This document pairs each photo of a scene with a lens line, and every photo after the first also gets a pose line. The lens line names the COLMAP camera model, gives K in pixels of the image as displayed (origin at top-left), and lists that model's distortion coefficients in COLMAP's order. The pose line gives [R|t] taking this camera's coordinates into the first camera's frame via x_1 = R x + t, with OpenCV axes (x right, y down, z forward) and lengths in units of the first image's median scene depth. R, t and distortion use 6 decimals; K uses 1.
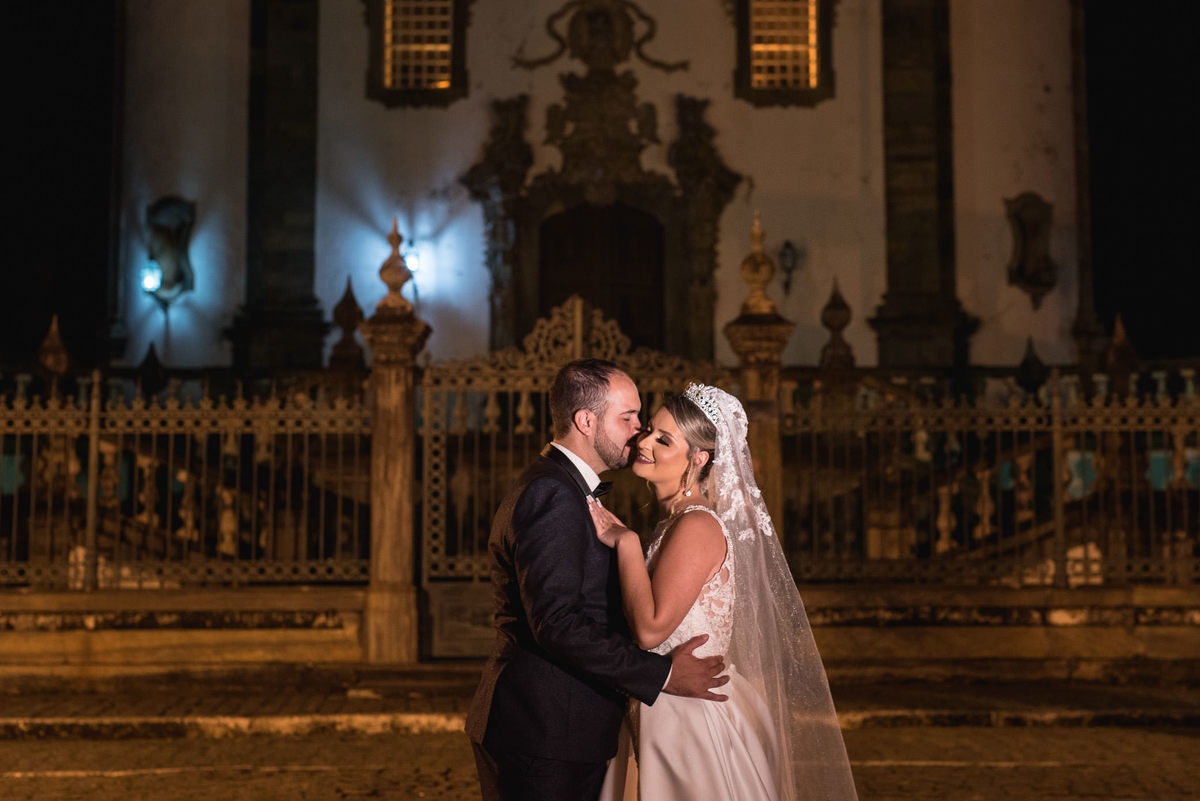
lens RADIAL K [[1713.5, 0, 649.3], [0, 1713.5, 369.9], [0, 0, 1]] dist [-0.002962, 0.006362]
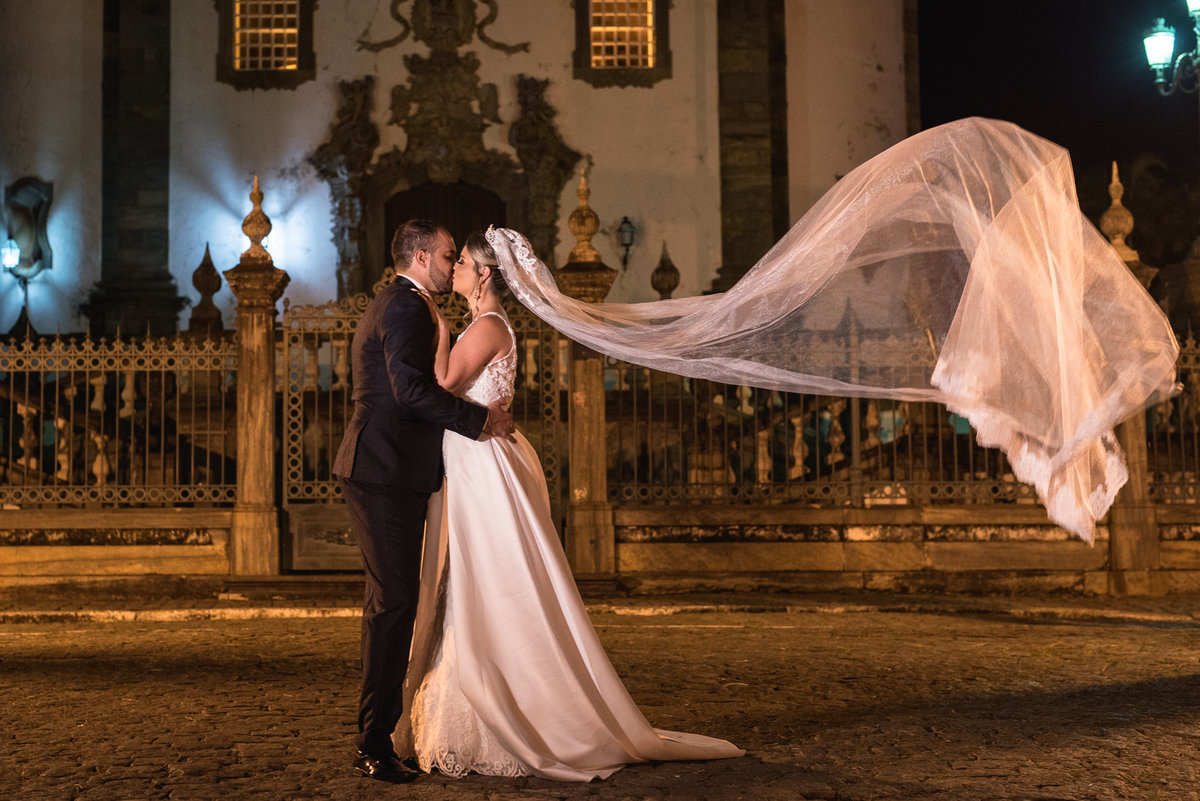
lens RADIAL K [[1723.1, 0, 472.5], [0, 1723.1, 399.3], [0, 0, 1]] dist [-0.001226, -0.017969]
pose [[0.999906, -0.003348, -0.013302, 0.004566], [0.003650, 0.999735, 0.022737, 0.022882], [0.013223, -0.022784, 0.999653, -0.088367]]
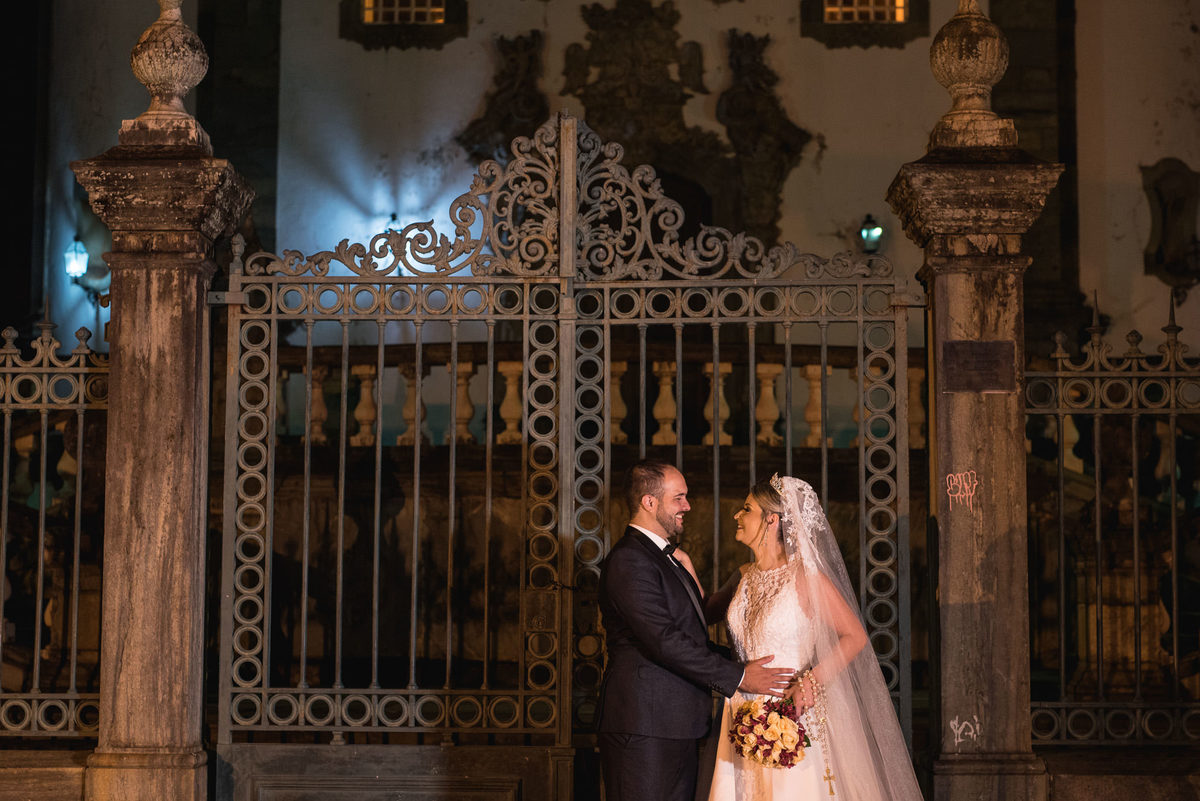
lens RADIAL K [[1759.7, 0, 600.0], [0, 1759.7, 400.5], [0, 0, 1]] dist [-0.011733, -0.004781]
pose [[0.998841, 0.004427, -0.047919, -0.008303], [-0.004483, 0.999989, -0.001054, 0.025501], [0.047914, 0.001267, 0.998851, 0.407678]]
